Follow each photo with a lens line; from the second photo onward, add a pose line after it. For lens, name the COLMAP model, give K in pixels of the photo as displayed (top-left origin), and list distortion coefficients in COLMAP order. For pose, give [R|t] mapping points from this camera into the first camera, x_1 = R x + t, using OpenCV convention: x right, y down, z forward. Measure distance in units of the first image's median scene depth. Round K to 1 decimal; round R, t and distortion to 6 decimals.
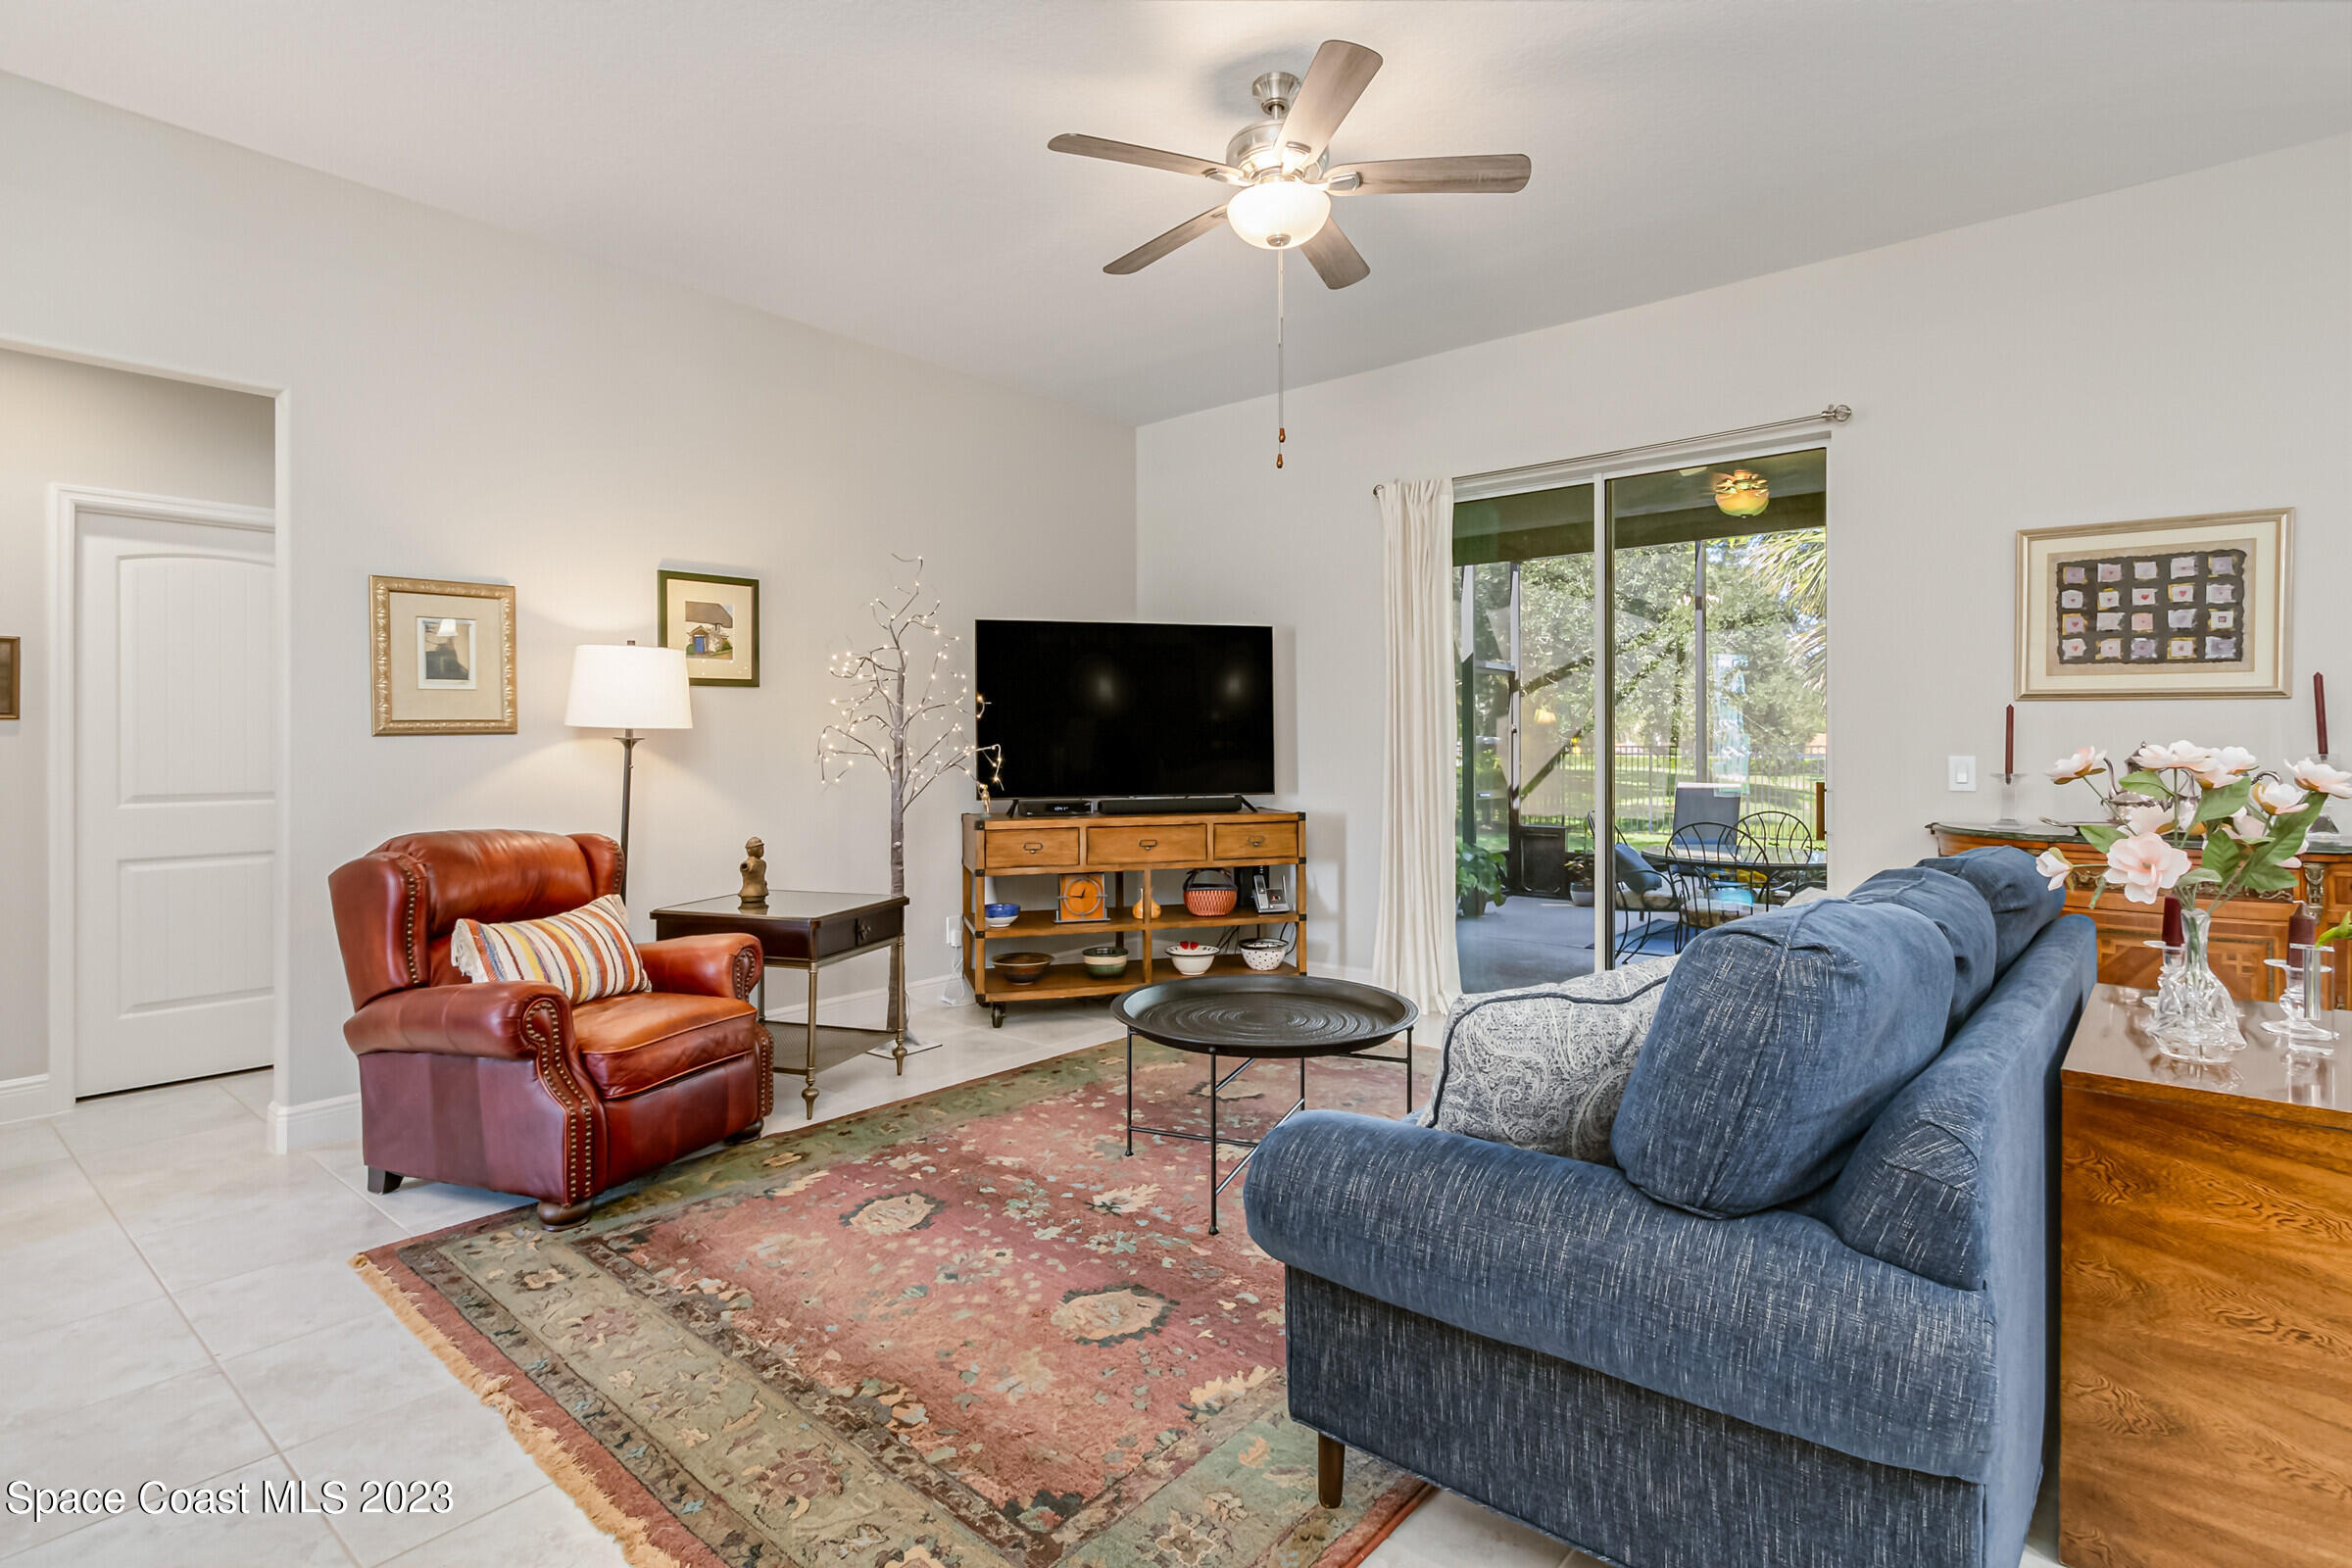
lens RADIAL K [[1130.9, 0, 1149.5], [0, 1130.9, 743.7], [0, 0, 1]] dist [-0.016330, -0.000575]
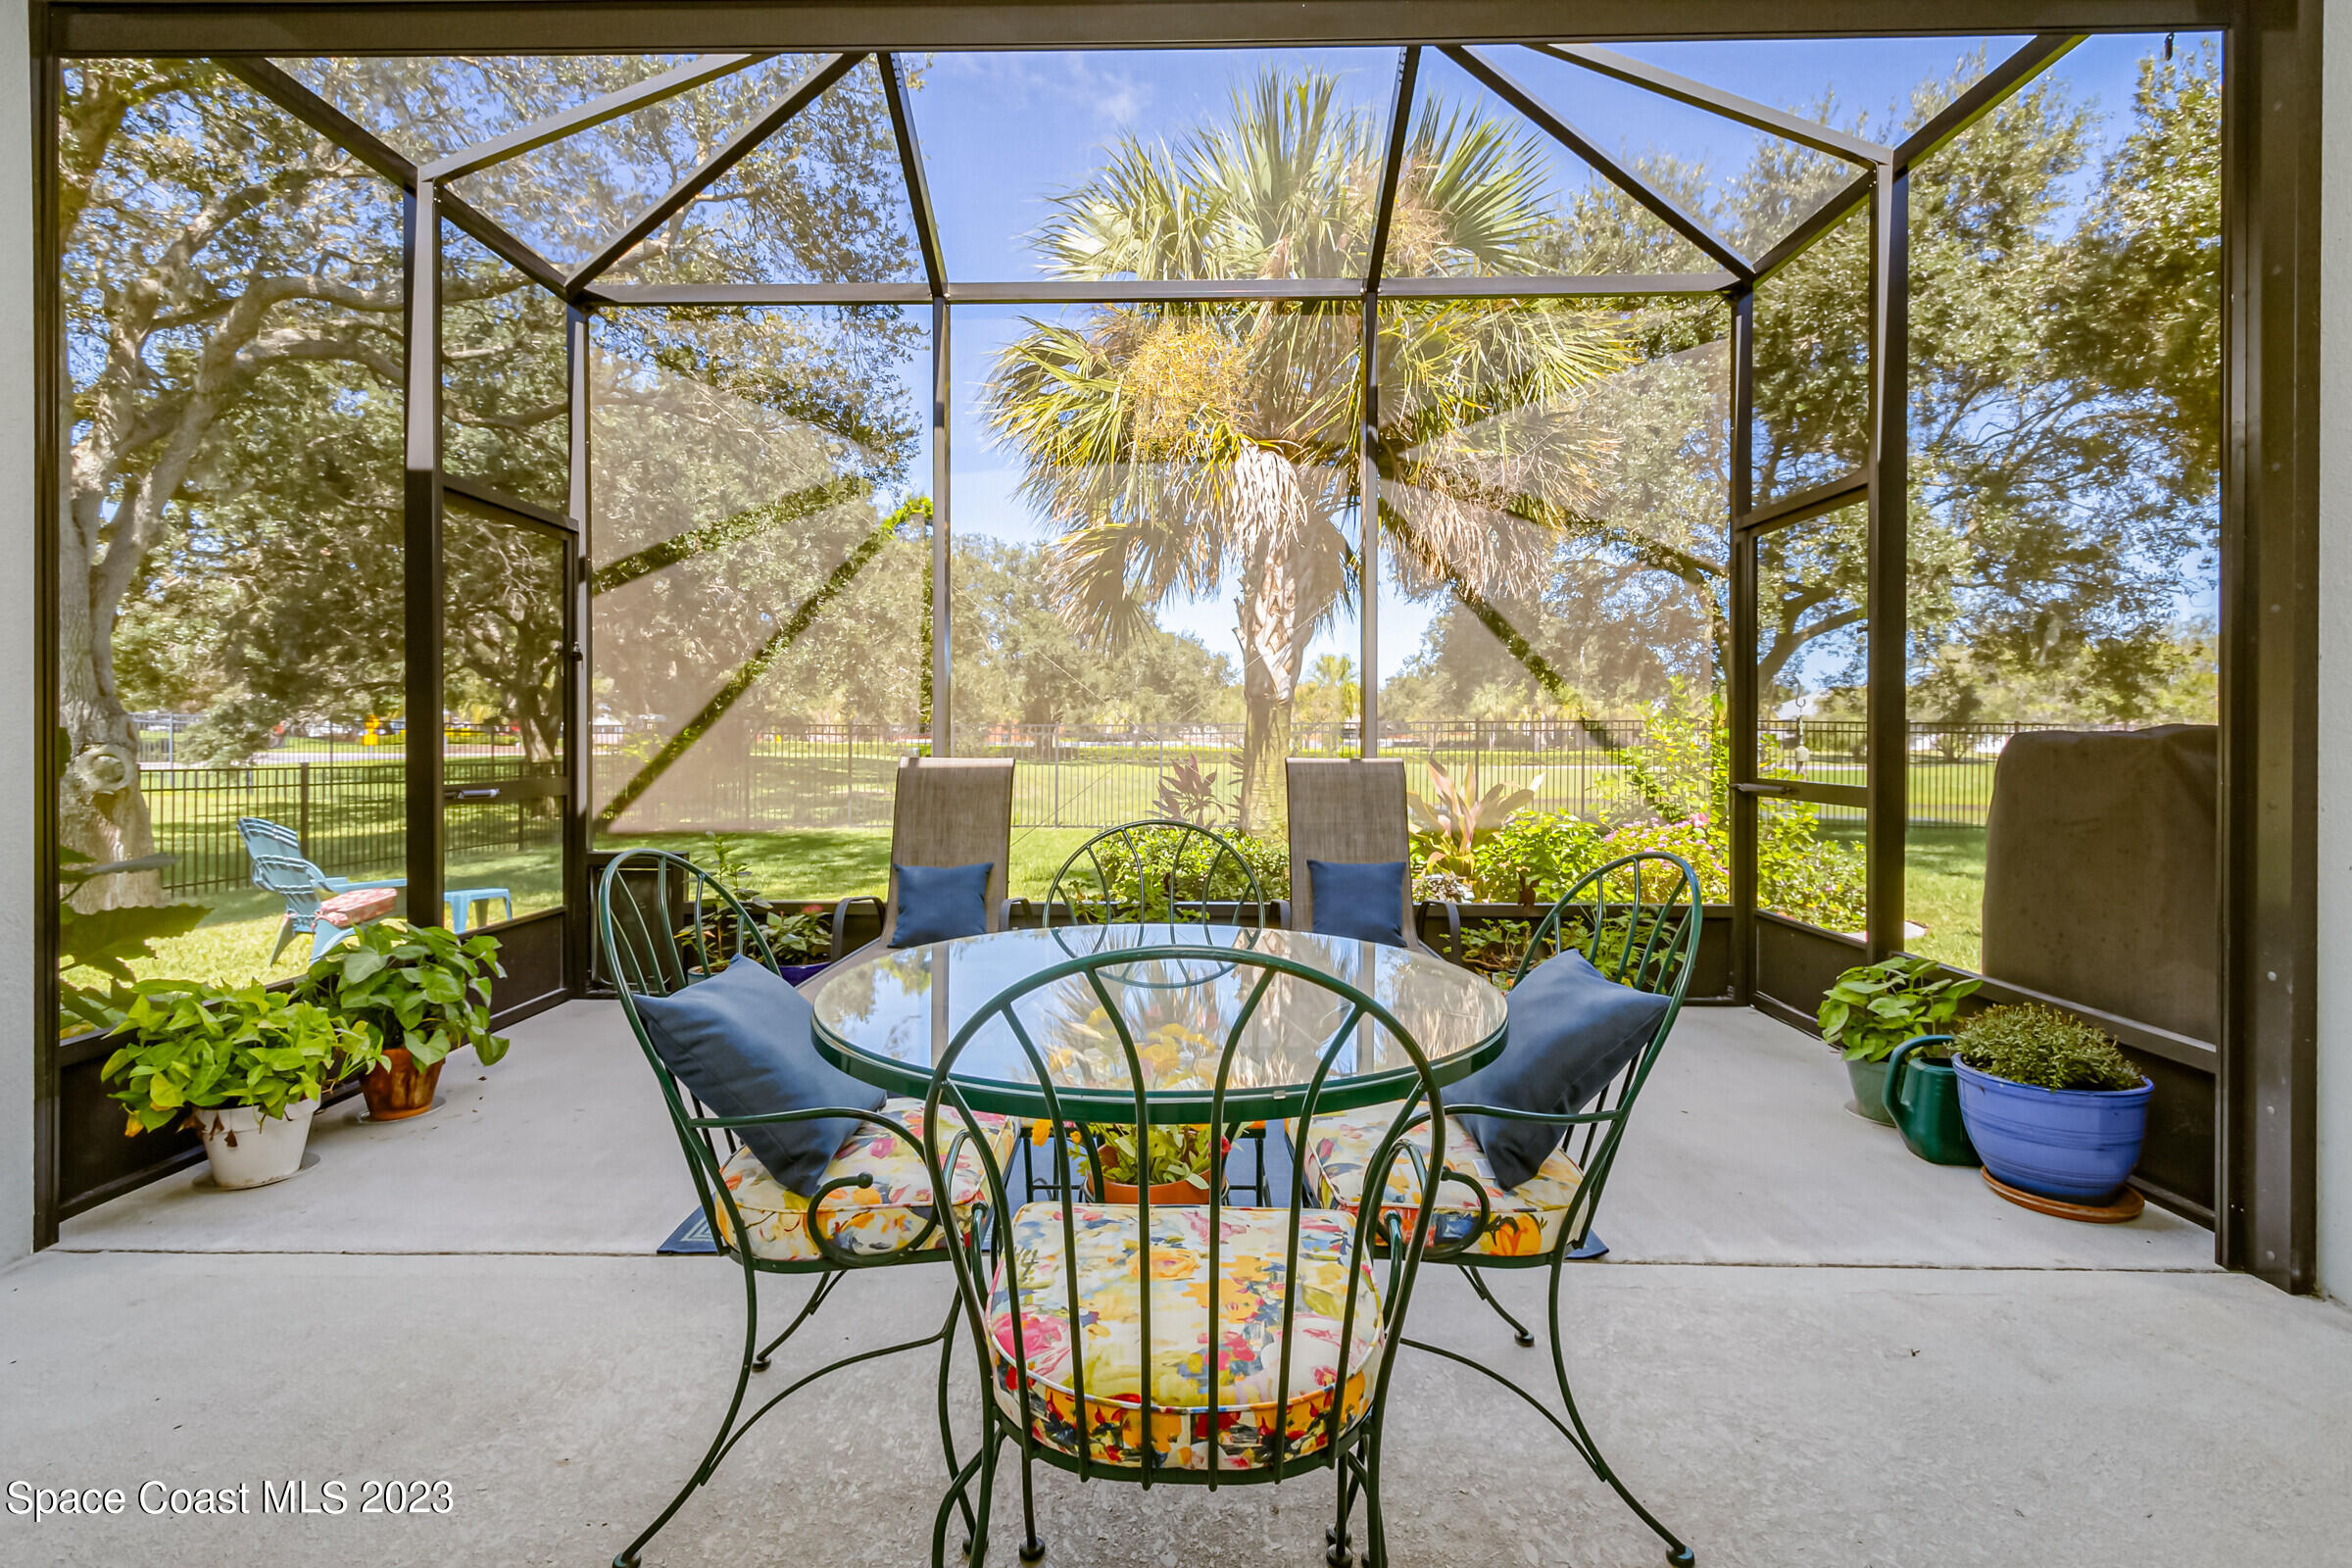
lens RADIAL K [[1092.3, 0, 1167.5], [0, 1092.3, 738.8], [0, 0, 1]] dist [0.001323, -0.000112]
pose [[0.760689, 0.002486, 0.649112, 0.498658], [-0.004509, 0.999989, 0.001453, 0.050225], [-0.649101, -0.004032, 0.760691, 1.123217]]
